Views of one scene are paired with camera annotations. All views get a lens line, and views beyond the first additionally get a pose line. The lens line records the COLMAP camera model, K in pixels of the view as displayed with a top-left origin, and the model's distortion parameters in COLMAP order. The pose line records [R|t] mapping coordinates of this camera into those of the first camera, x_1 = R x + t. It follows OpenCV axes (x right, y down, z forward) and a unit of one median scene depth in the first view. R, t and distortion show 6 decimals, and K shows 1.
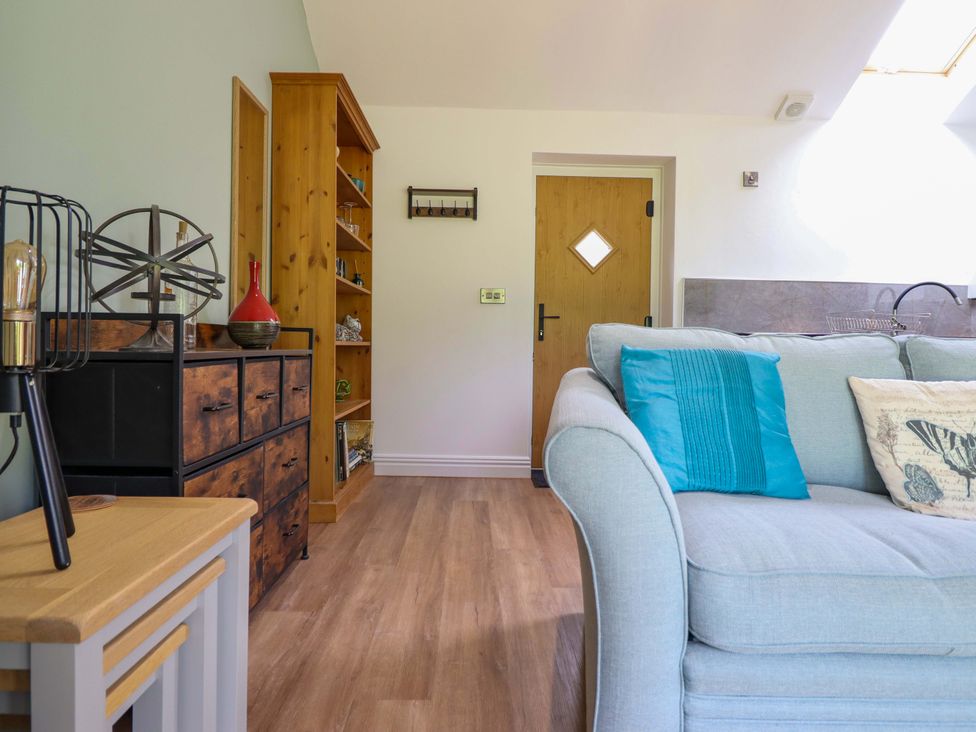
lens RADIAL K [[596.0, 0, 486.6], [0, 596.0, 351.1], [0, 0, 1]] dist [0.005124, -0.014088]
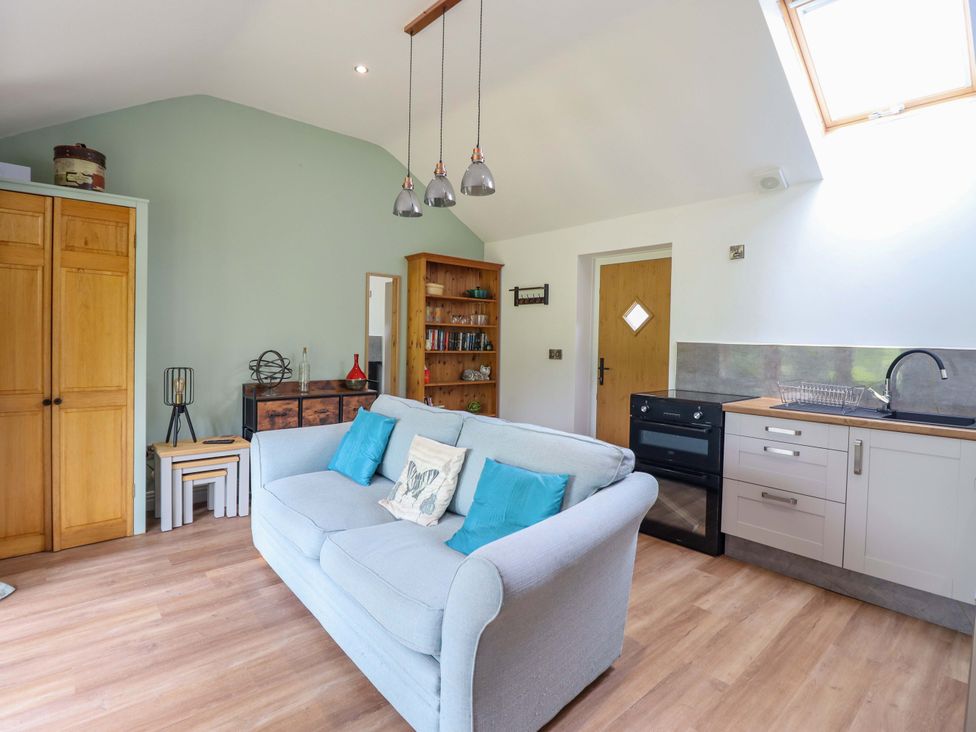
lens RADIAL K [[503.8, 0, 489.5], [0, 503.8, 351.0], [0, 0, 1]] dist [-0.000098, -0.013980]
pose [[0.645496, 0.013912, -0.763637, 0.882304], [-0.017040, 0.999848, 0.003811, -0.104381], [0.763573, 0.010552, 0.645635, 0.055291]]
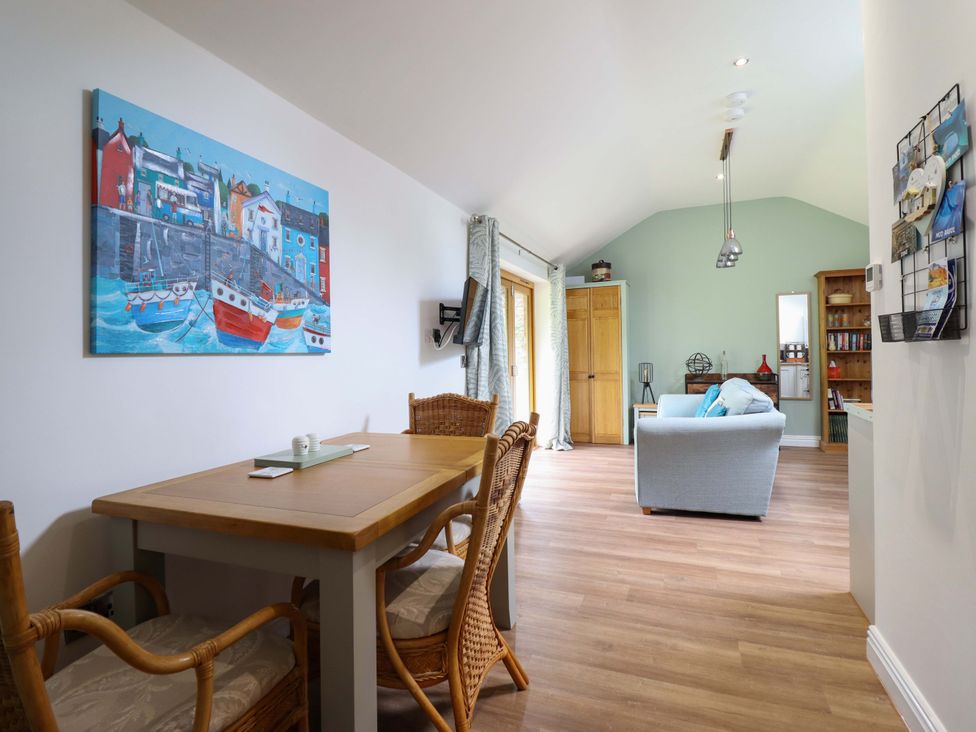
lens RADIAL K [[503.8, 0, 489.5], [0, 503.8, 351.0], [0, 0, 1]] dist [-0.000098, -0.013980]
pose [[-0.395448, -0.015345, -0.918360, 1.630921], [0.002110, 0.999843, -0.017615, -0.072426], [0.918486, -0.008903, -0.395353, 0.408329]]
